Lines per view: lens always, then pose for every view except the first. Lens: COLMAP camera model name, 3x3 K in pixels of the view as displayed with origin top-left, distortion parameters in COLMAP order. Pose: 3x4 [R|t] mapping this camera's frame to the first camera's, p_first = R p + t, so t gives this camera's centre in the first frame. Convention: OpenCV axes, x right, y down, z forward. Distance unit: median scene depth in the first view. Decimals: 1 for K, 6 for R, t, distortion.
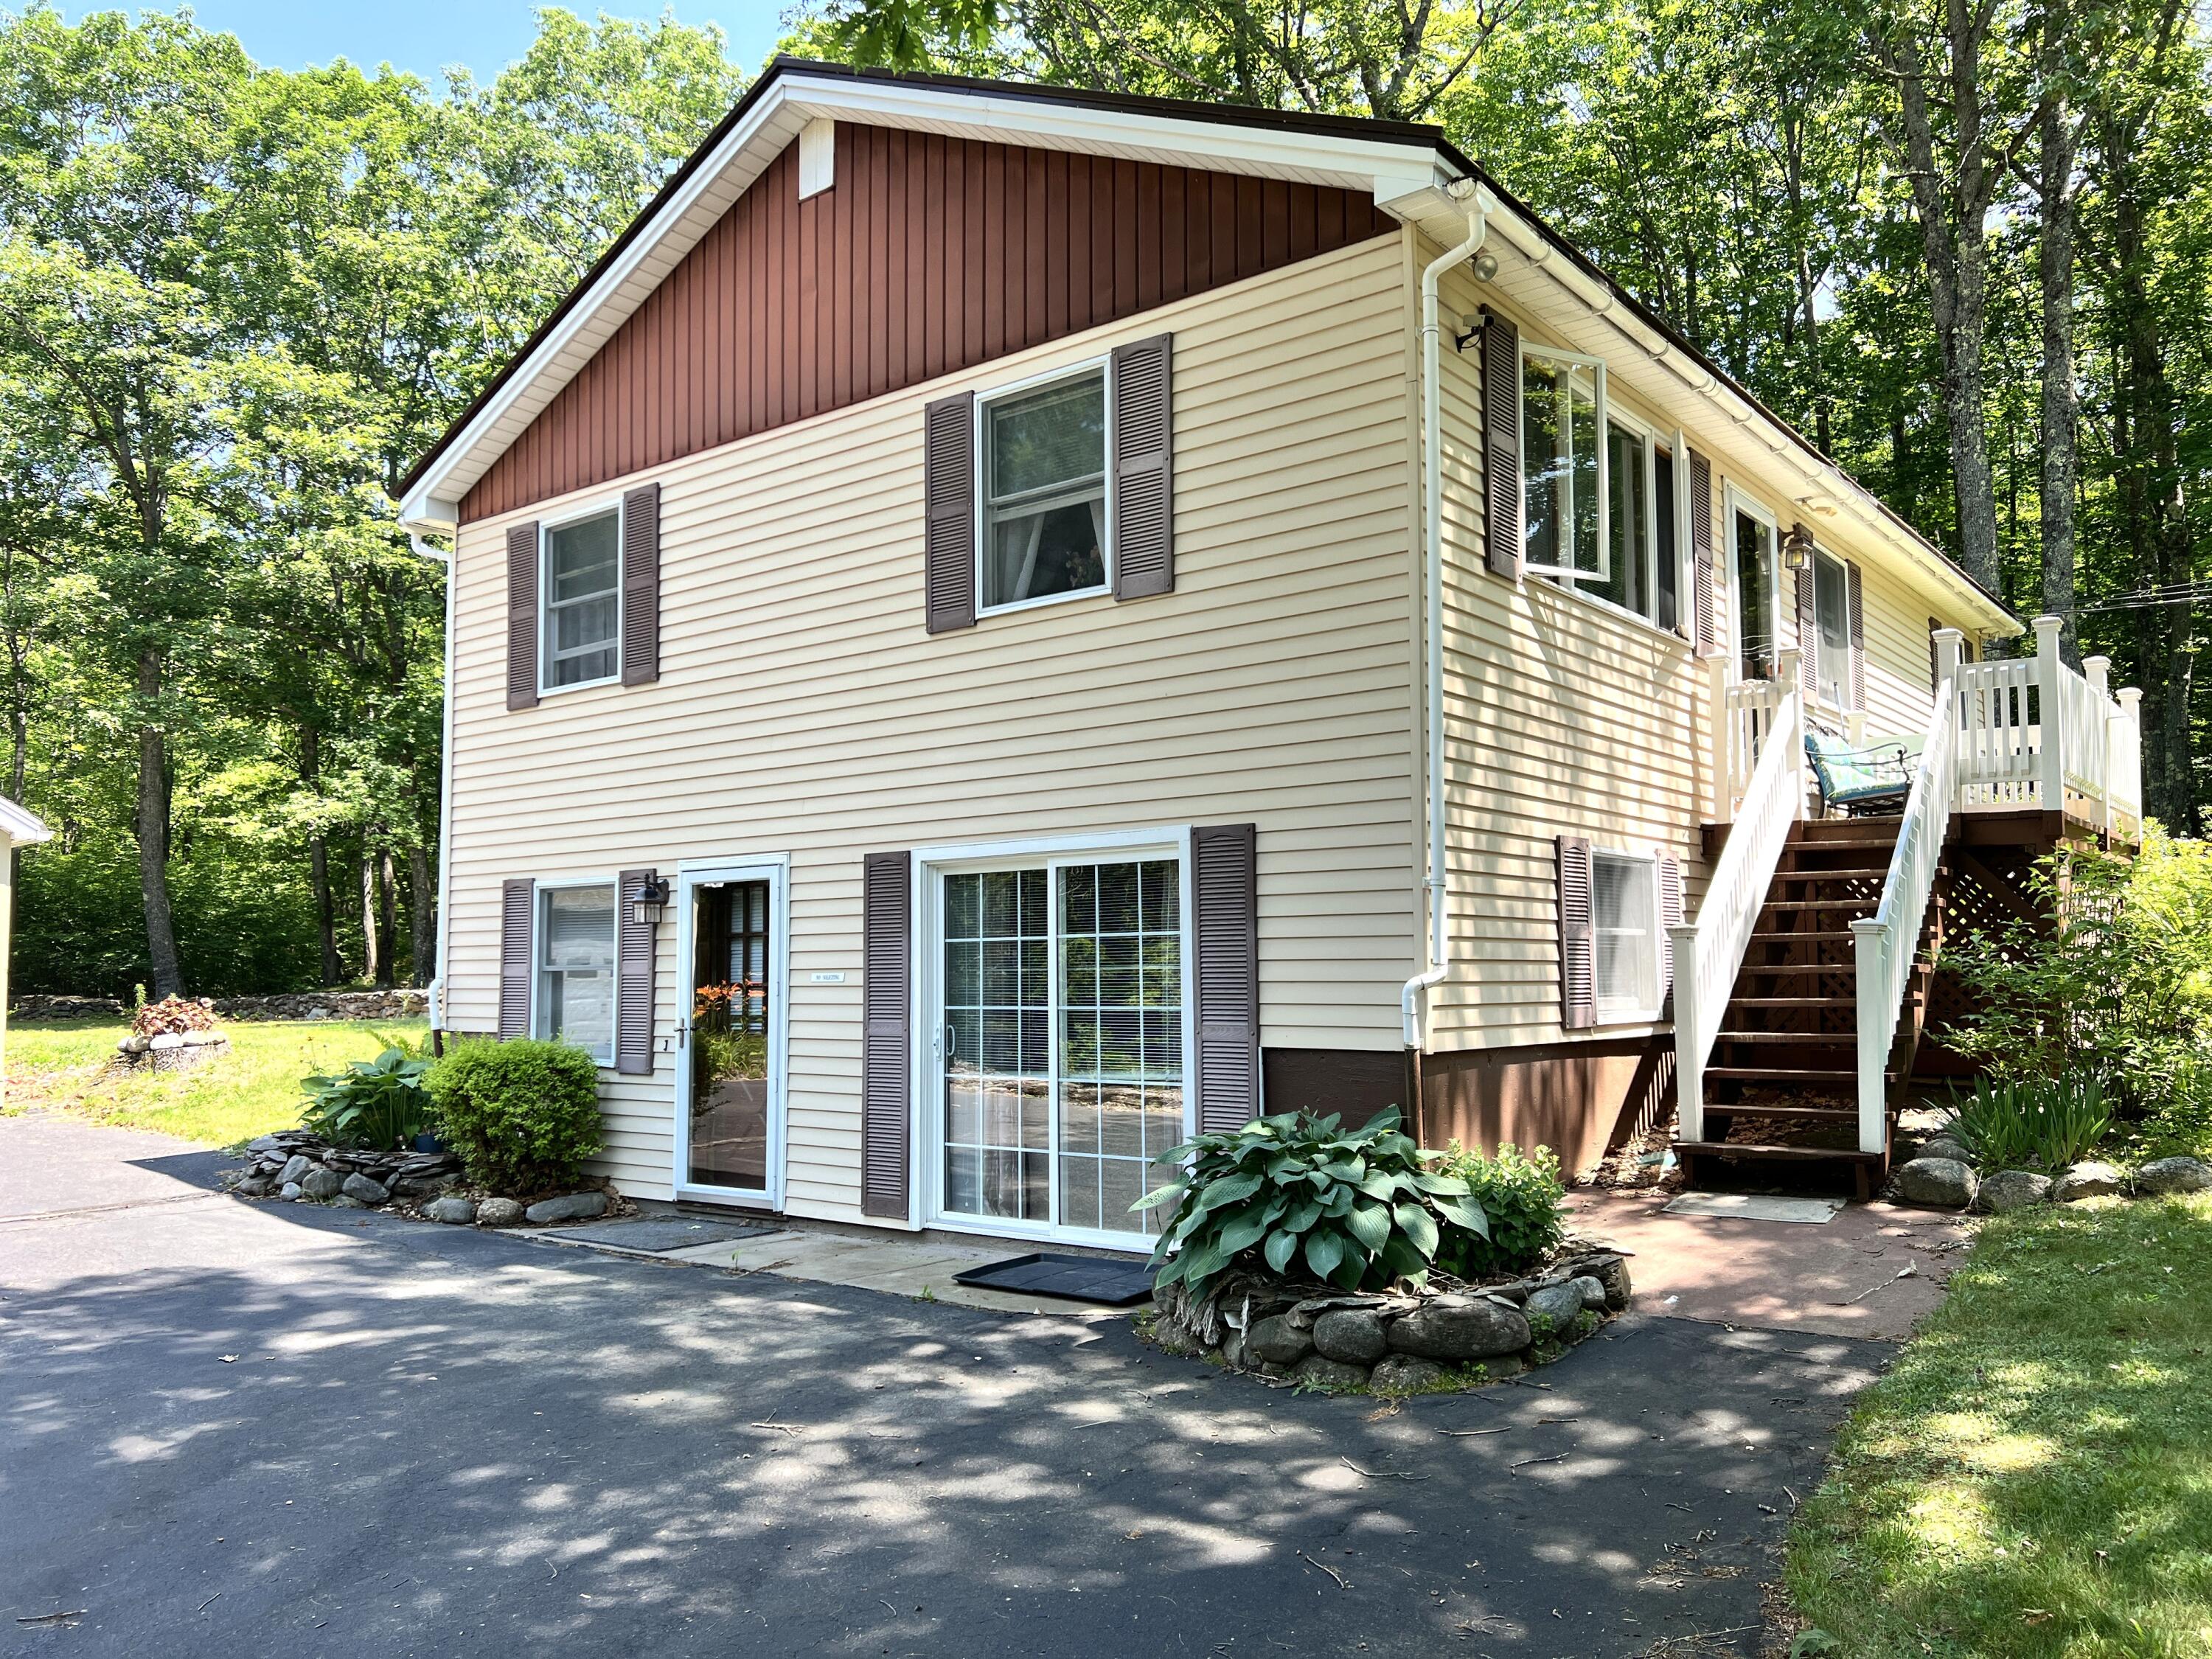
lens RADIAL K [[1646.9, 0, 1180.3], [0, 1646.9, 785.2], [0, 0, 1]] dist [0.092553, -0.168436]
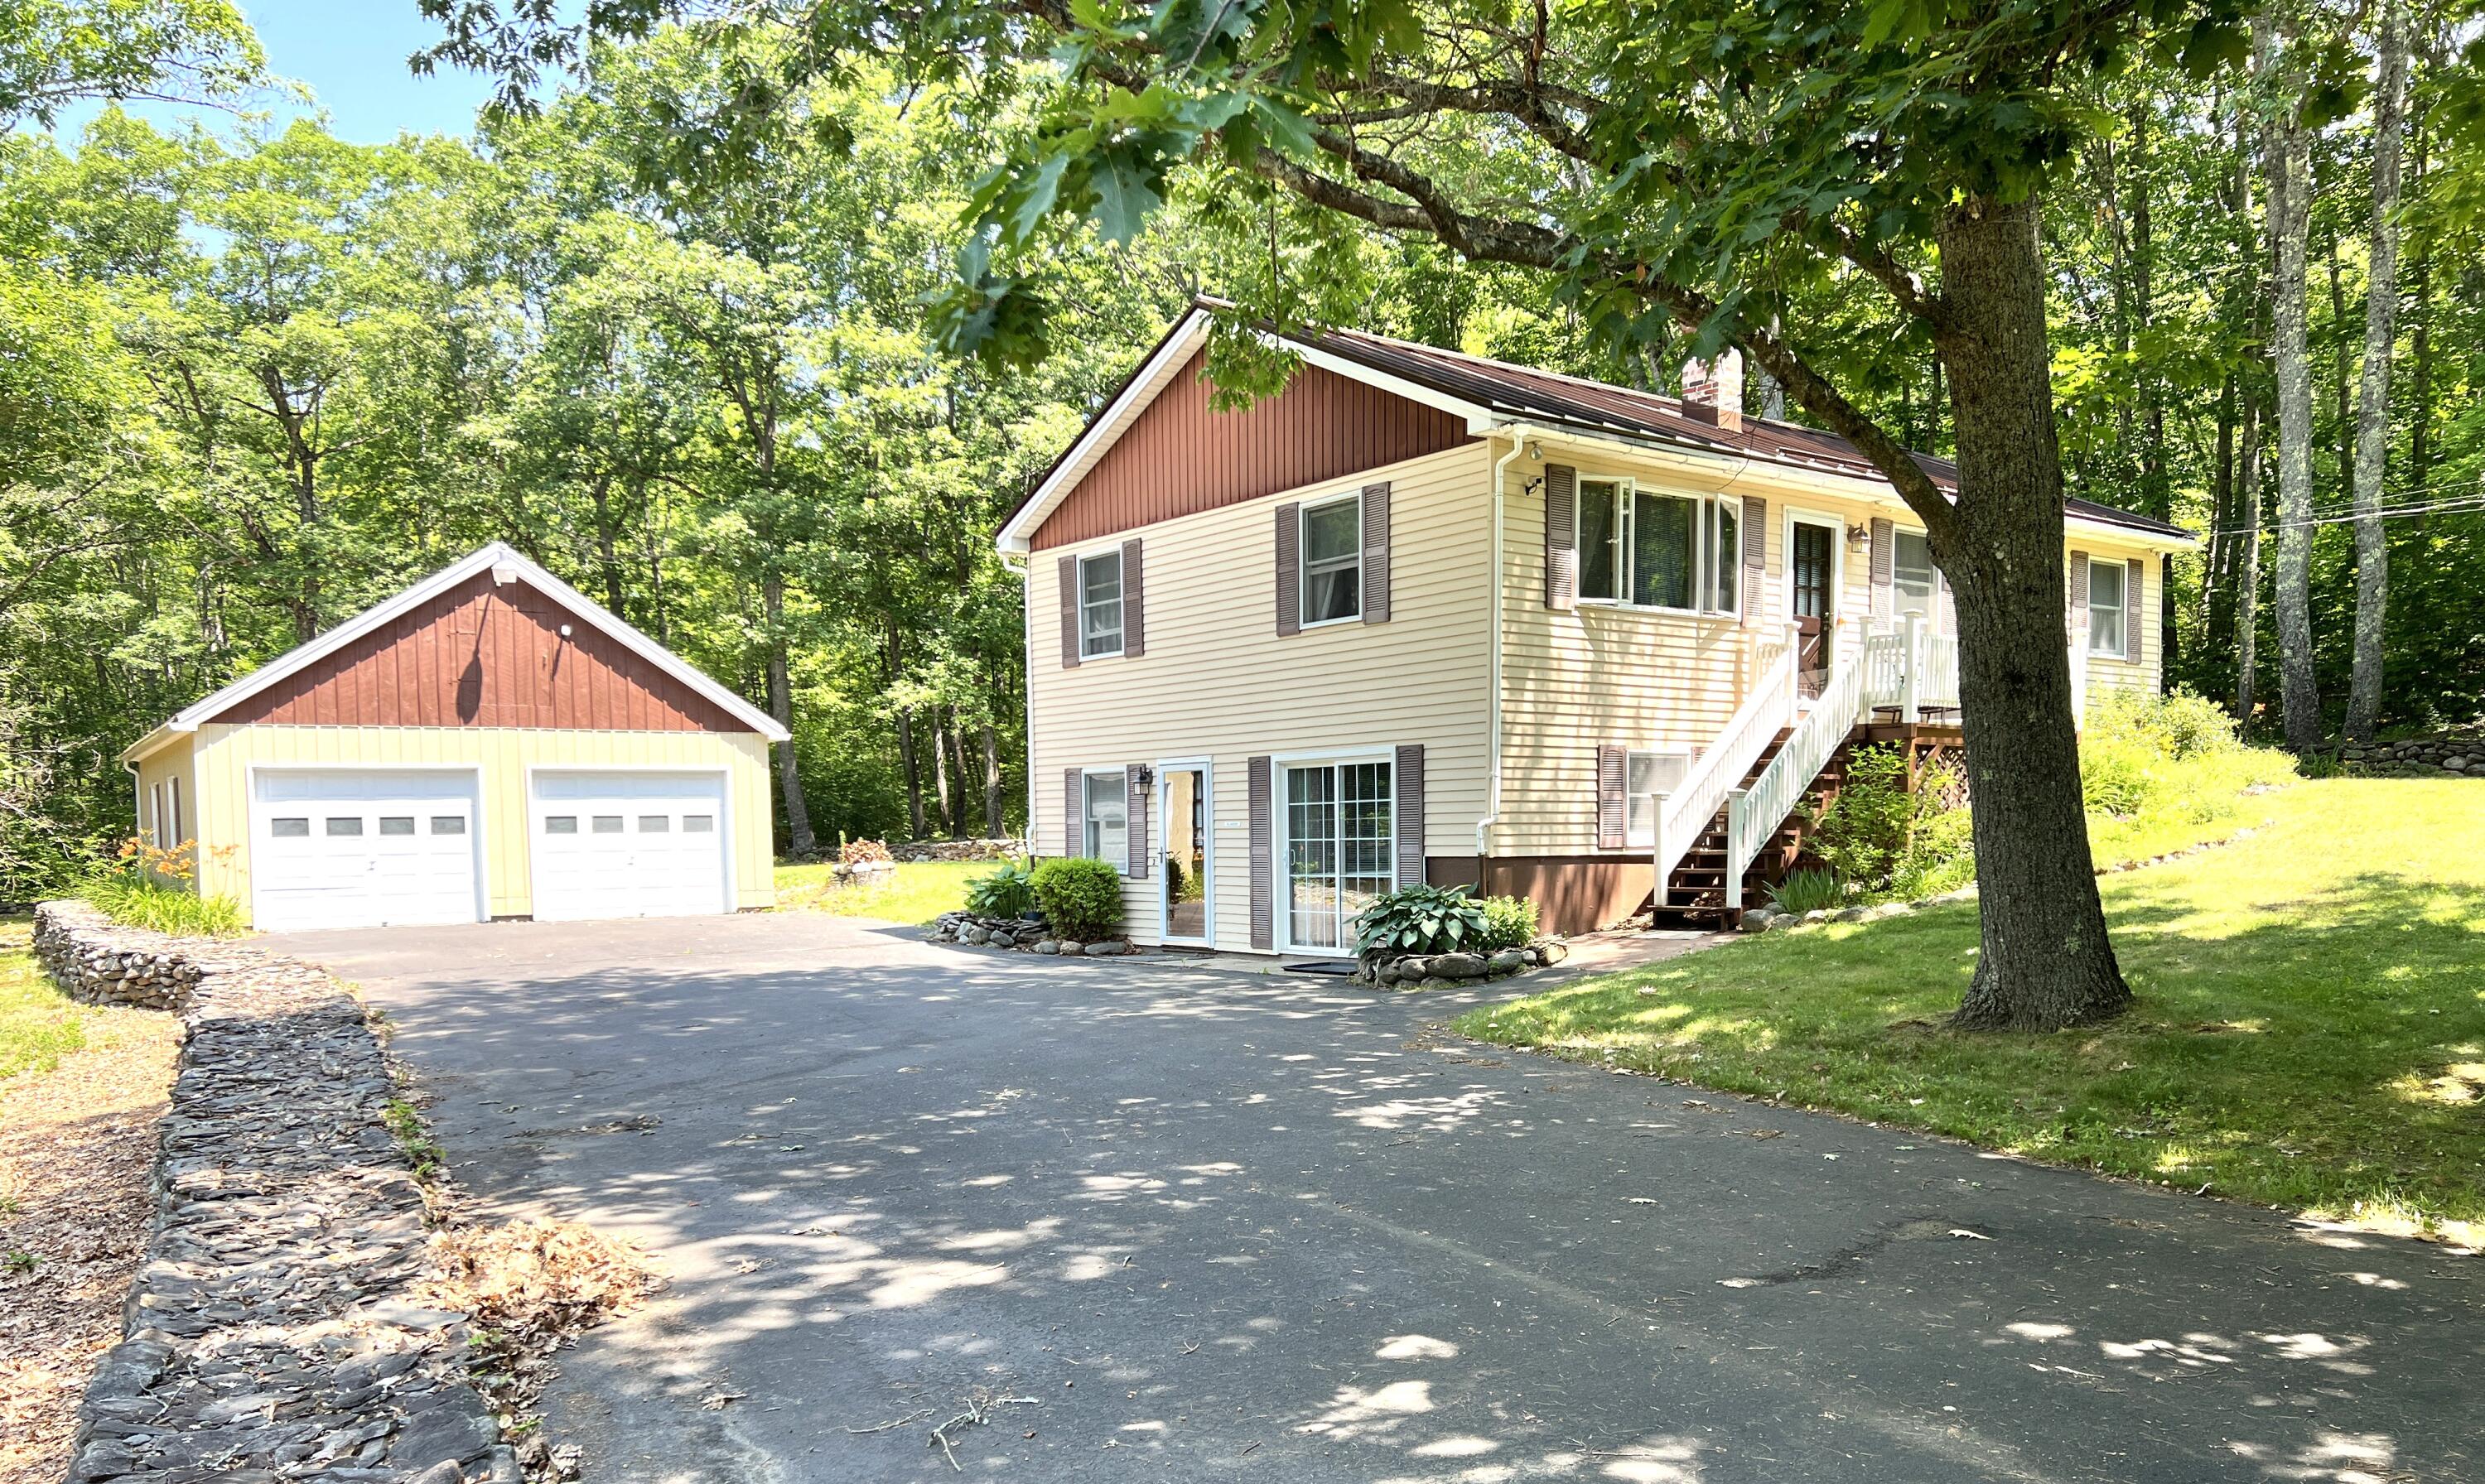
lens RADIAL K [[1862.6, 0, 1242.5], [0, 1862.6, 742.0], [0, 0, 1]] dist [-0.002672, -0.000355]
pose [[0.961325, -0.012421, -0.275135, 0.341253], [0.030103, 0.997736, 0.060138, -0.091302], [0.273766, -0.066094, 0.959523, -0.903320]]
